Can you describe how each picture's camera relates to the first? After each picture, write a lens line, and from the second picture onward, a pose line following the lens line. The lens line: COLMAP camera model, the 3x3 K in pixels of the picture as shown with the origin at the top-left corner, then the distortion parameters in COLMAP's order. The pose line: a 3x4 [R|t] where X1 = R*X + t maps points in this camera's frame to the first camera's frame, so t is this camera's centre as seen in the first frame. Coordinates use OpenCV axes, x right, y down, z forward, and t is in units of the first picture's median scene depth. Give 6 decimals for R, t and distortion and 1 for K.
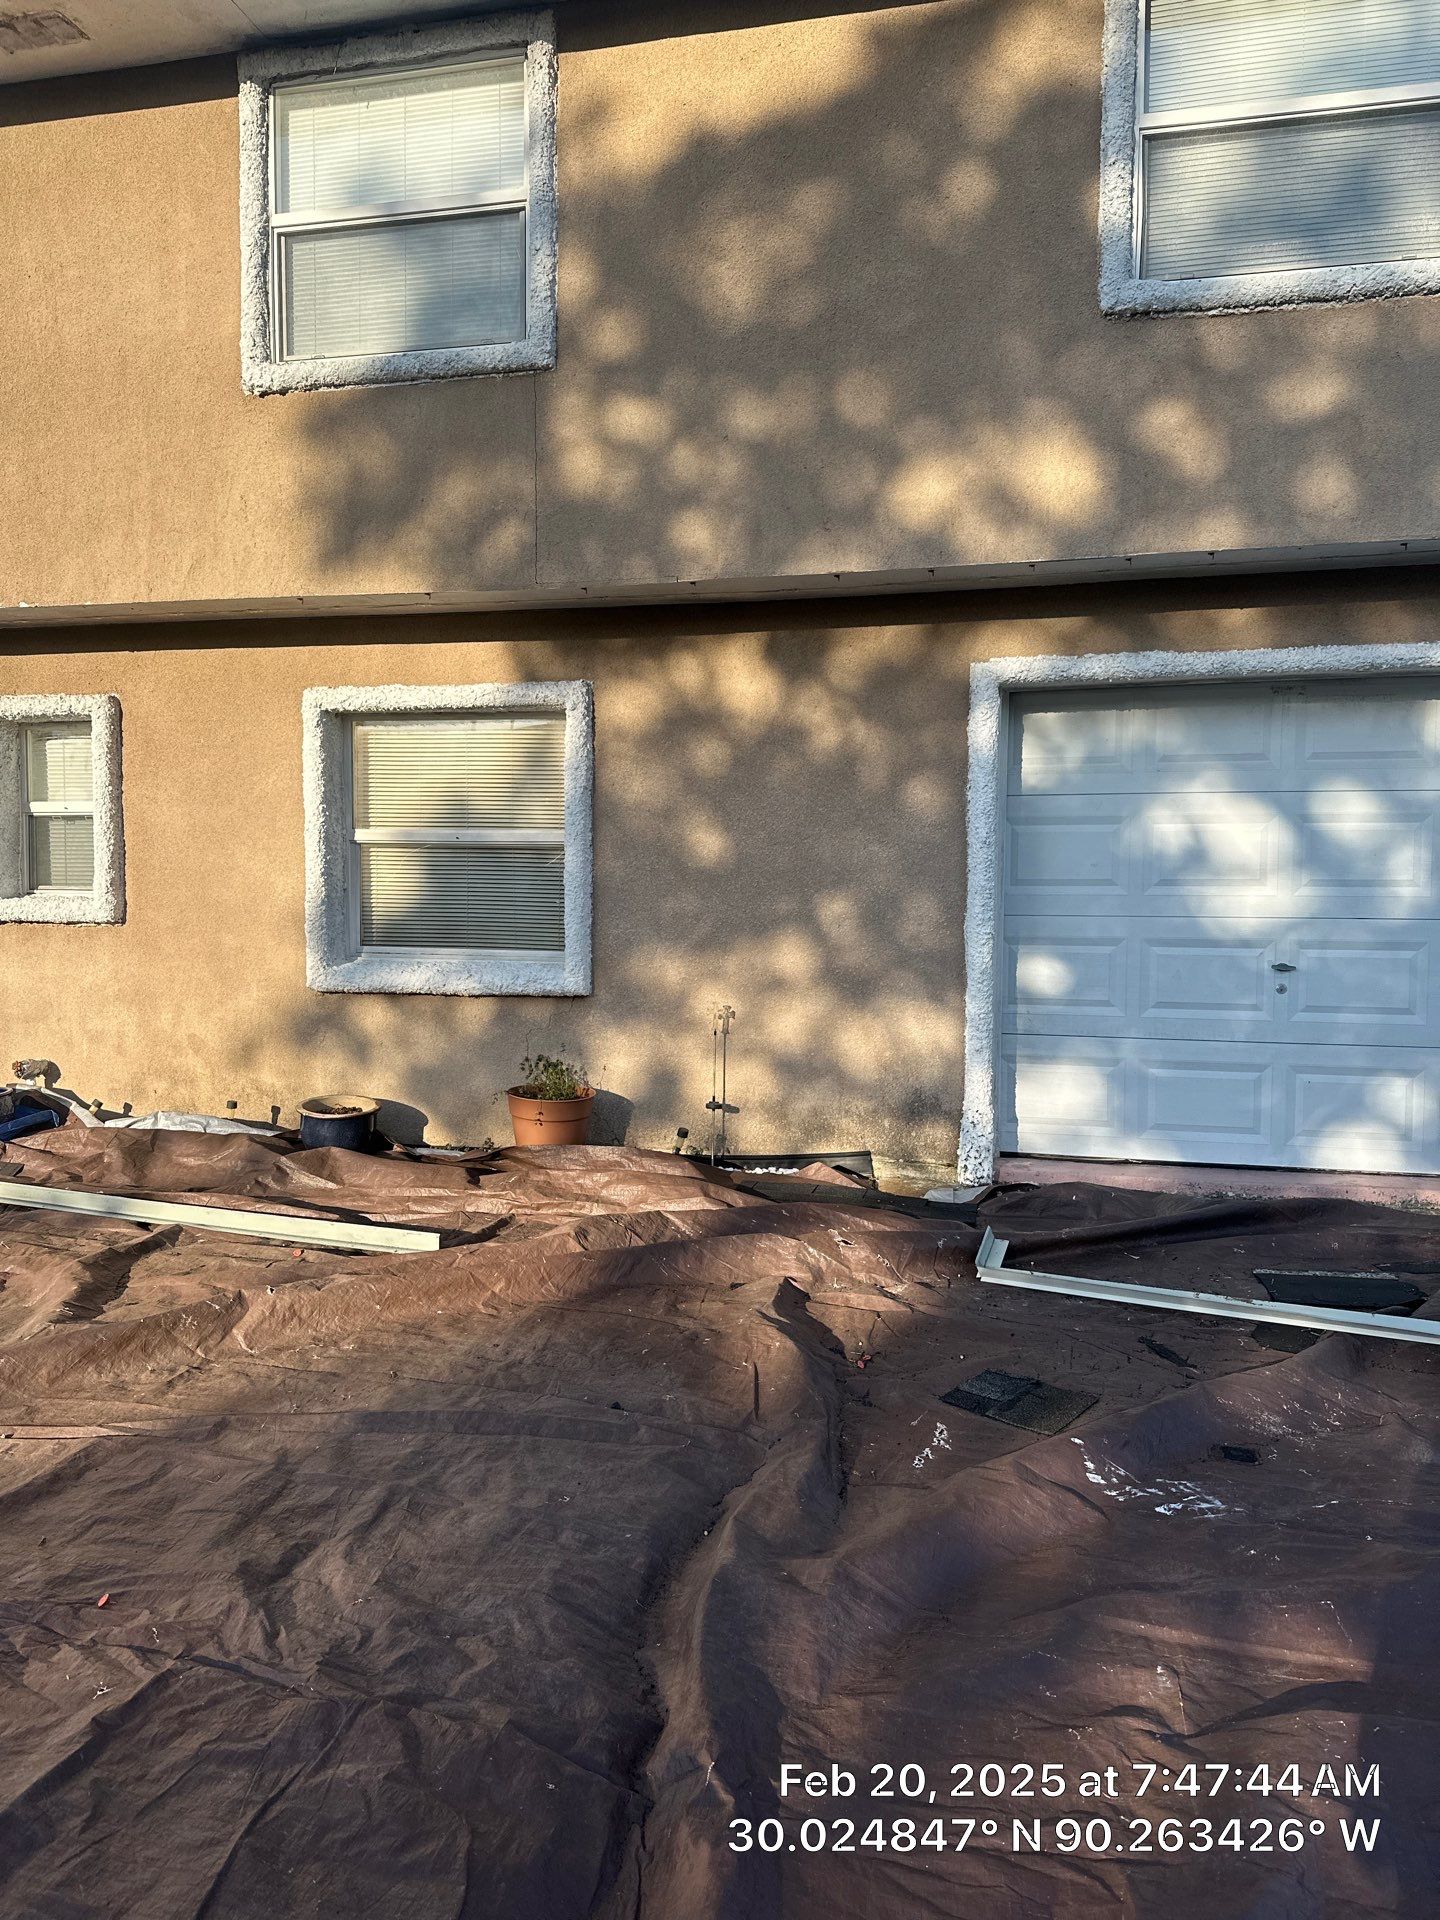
lens RADIAL K [[1435.6, 0, 718.8], [0, 1435.6, 966.0], [0, 0, 1]] dist [0.100518, -0.197816]
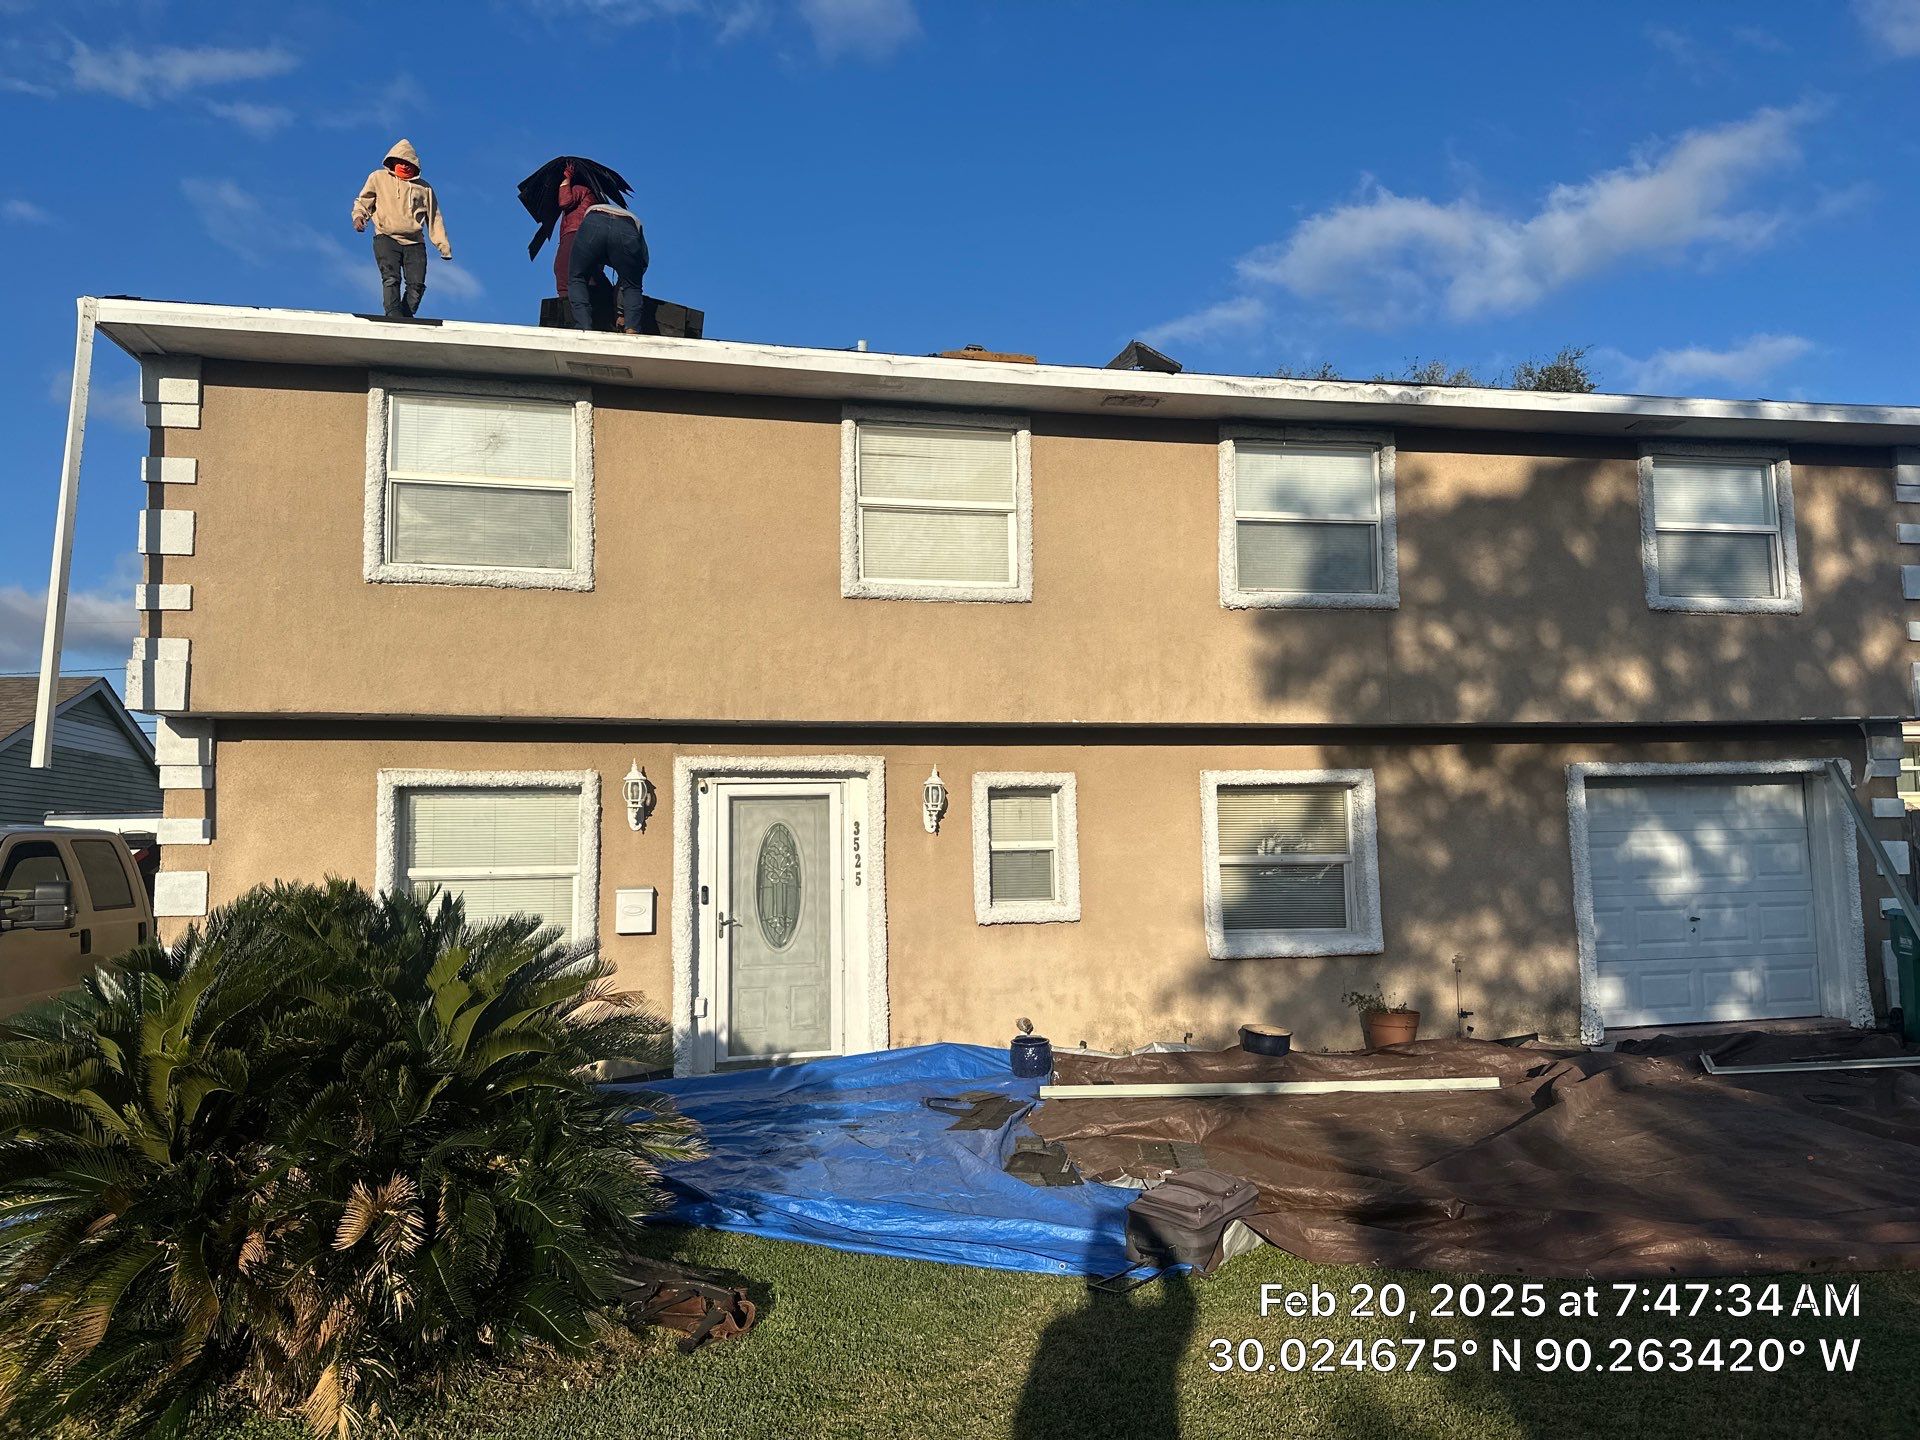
lens RADIAL K [[1435.6, 0, 1044.6], [0, 1435.6, 694.3], [0, 0, 1]] dist [0.100518, -0.197816]
pose [[0.877429, 0.035635, 0.478381, -1.320562], [0.048695, 0.985469, -0.162723, -0.020740], [-0.477228, 0.166073, 0.862944, -0.331233]]
